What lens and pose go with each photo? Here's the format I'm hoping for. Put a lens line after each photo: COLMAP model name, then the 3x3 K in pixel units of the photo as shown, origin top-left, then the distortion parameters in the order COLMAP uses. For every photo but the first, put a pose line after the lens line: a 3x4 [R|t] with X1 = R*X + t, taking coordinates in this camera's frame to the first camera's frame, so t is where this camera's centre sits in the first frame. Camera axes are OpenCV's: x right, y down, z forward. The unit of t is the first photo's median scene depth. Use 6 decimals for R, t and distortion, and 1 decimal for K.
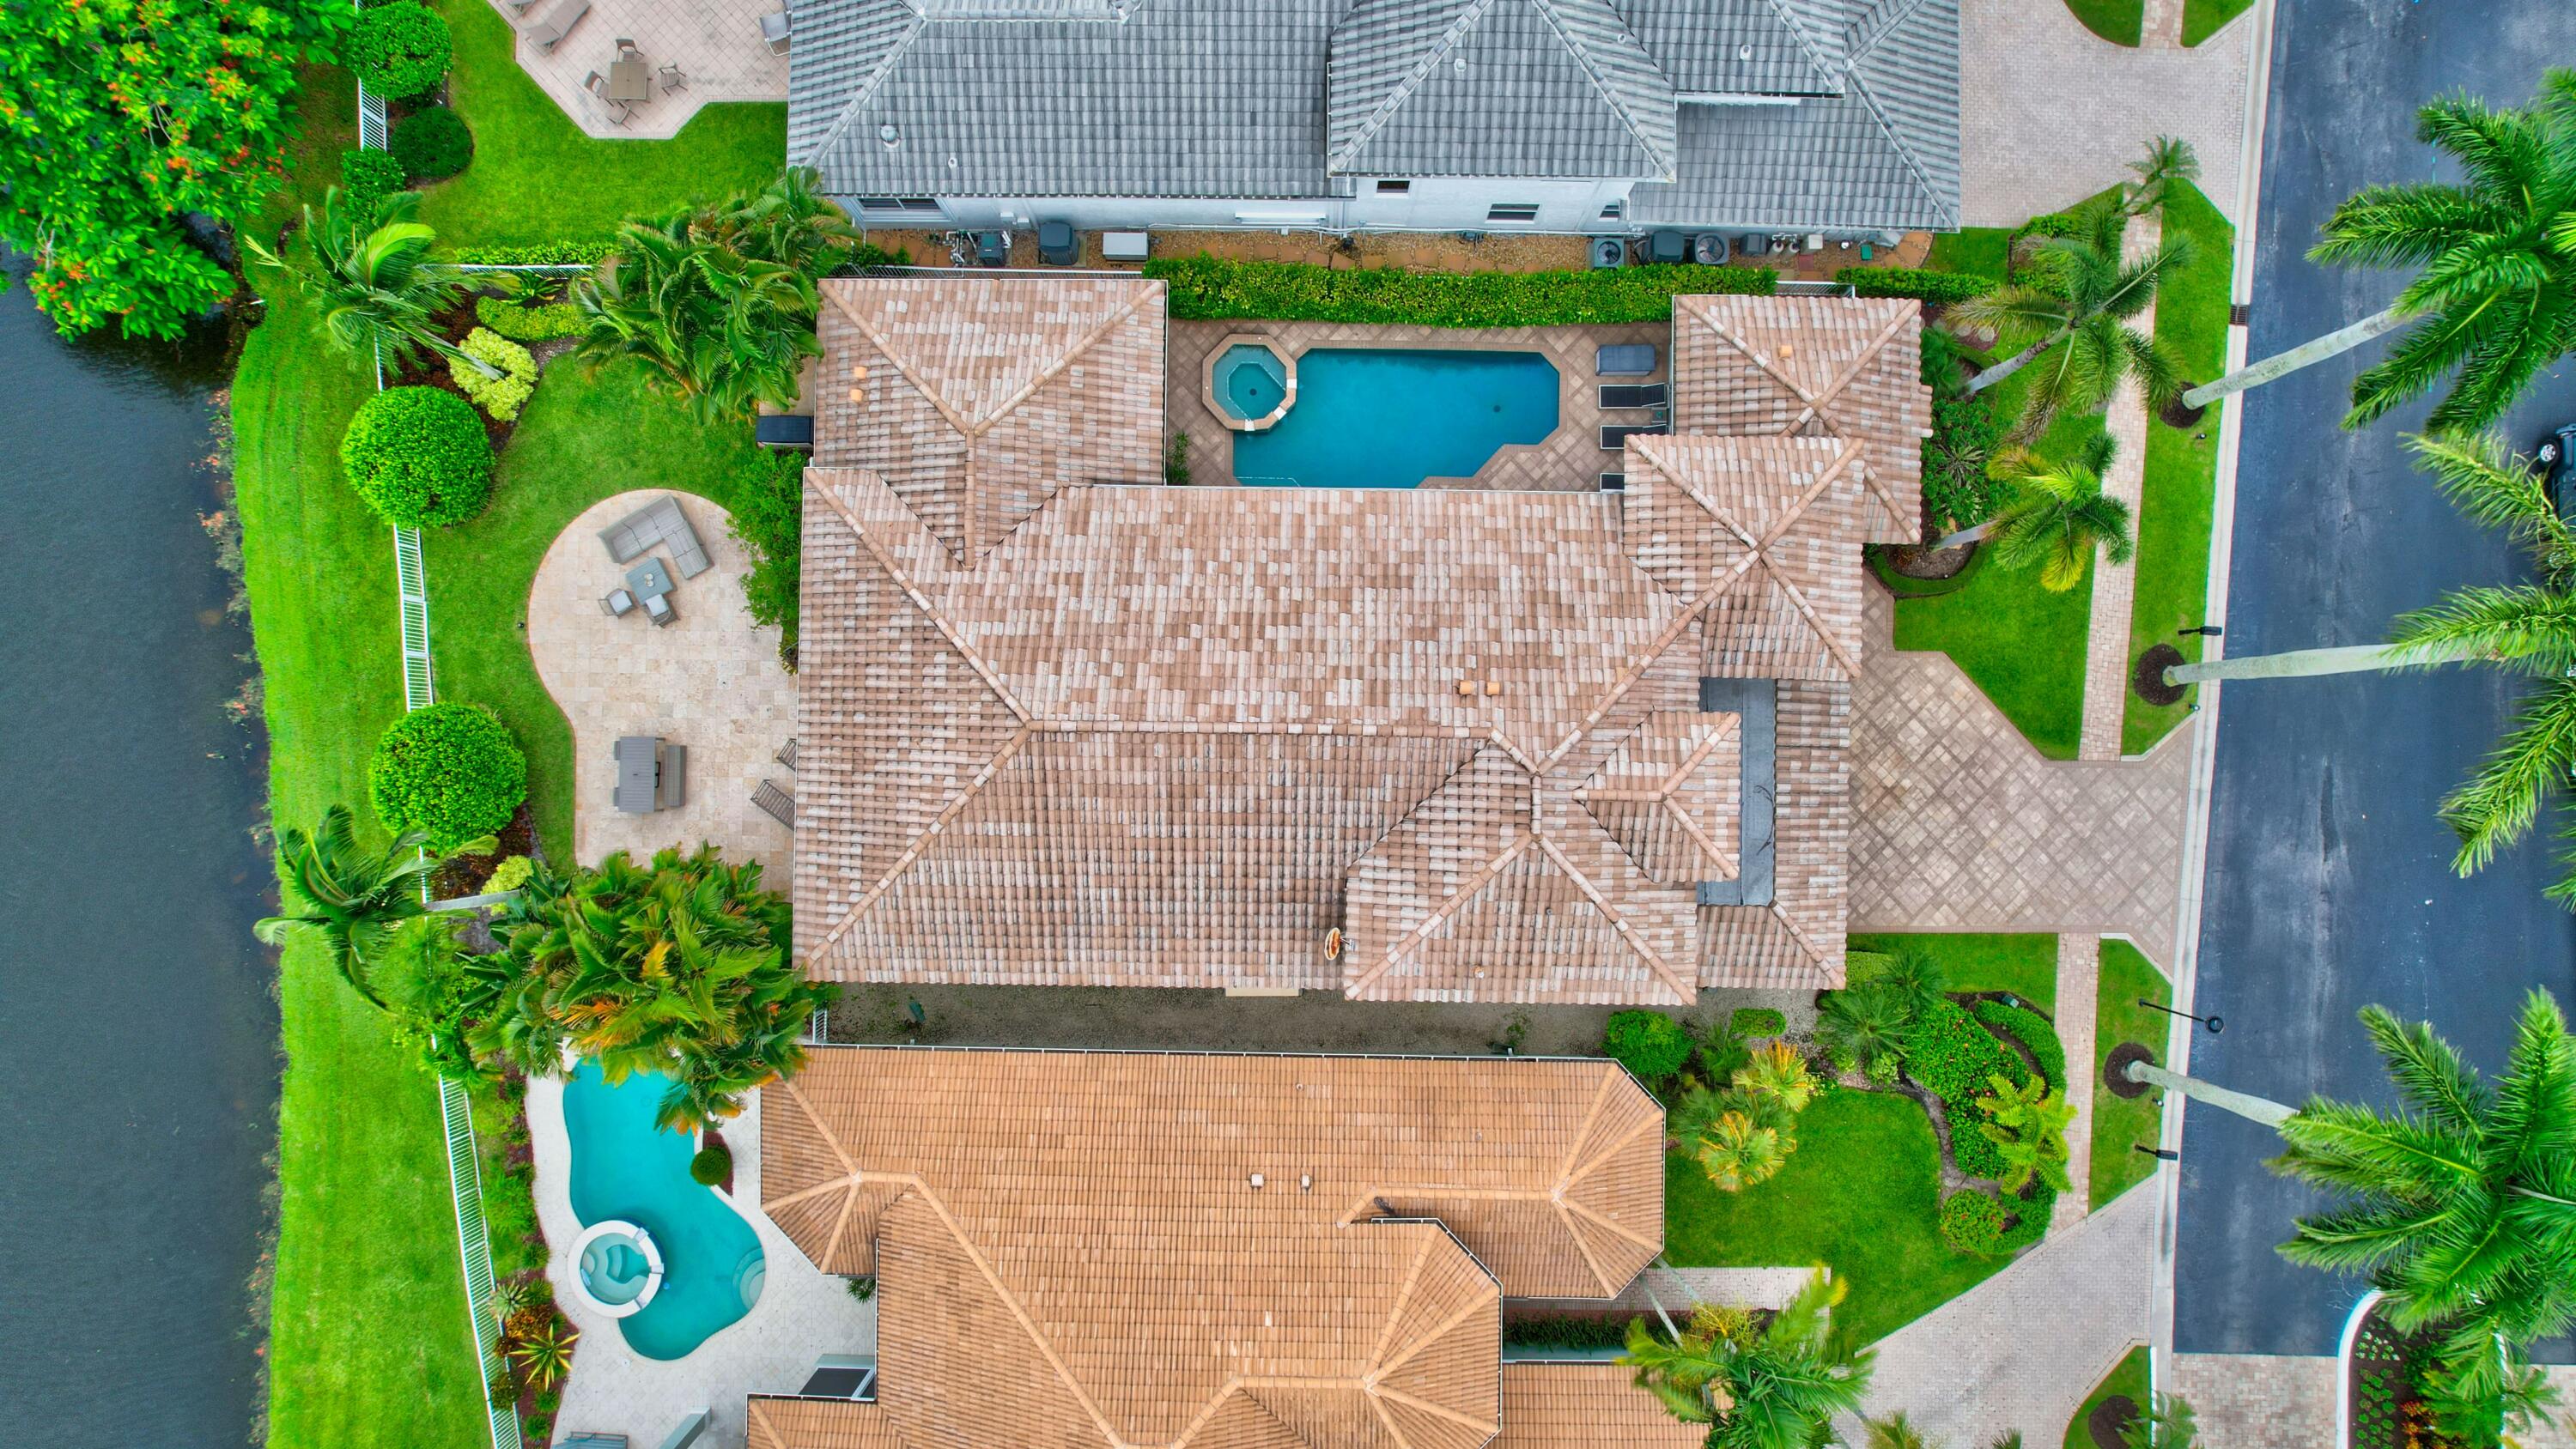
lens RADIAL K [[1678.8, 0, 1288.5], [0, 1678.8, 722.3], [0, 0, 1]] dist [-0.053145, 0.011935]
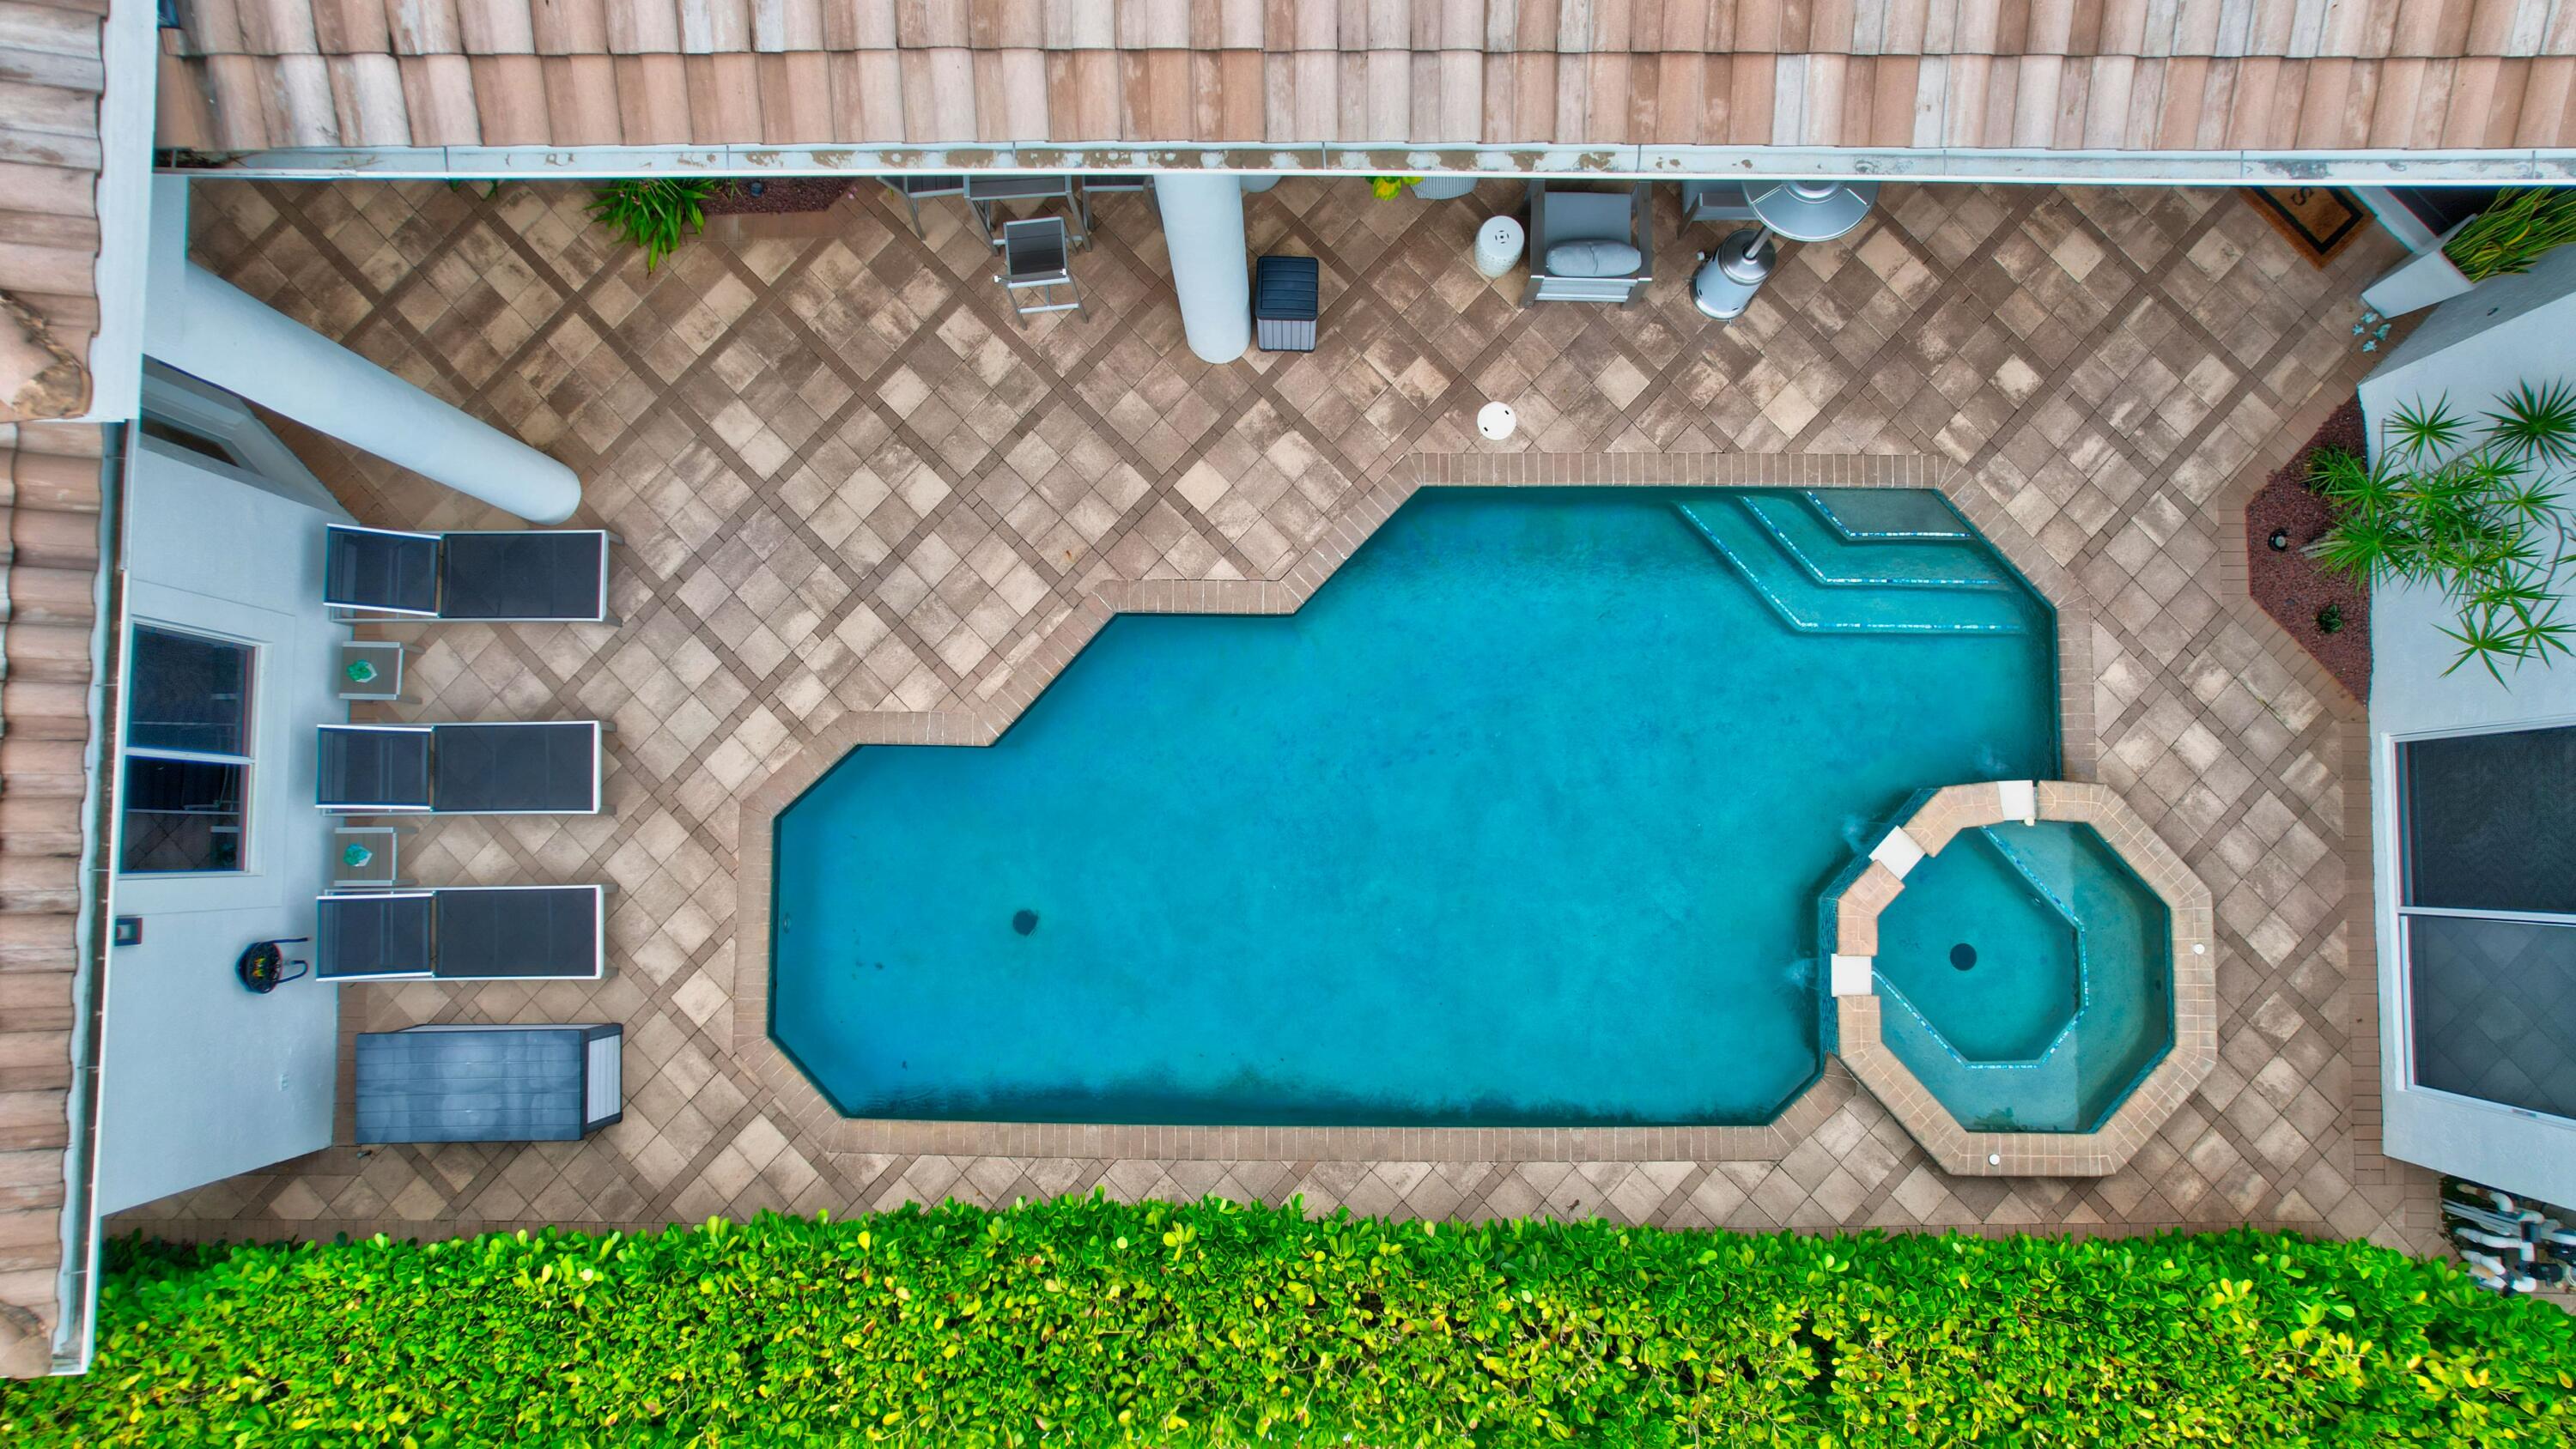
lens RADIAL K [[1678.8, 0, 1305.4], [0, 1678.8, 735.8], [0, 0, 1]] dist [-0.053145, 0.011935]
pose [[-0.999937, 0.007826, 0.008033, 0.079431], [-0.007181, -0.996977, 0.077367, -0.185700], [0.008614, 0.077304, 0.996970, 0.754357]]
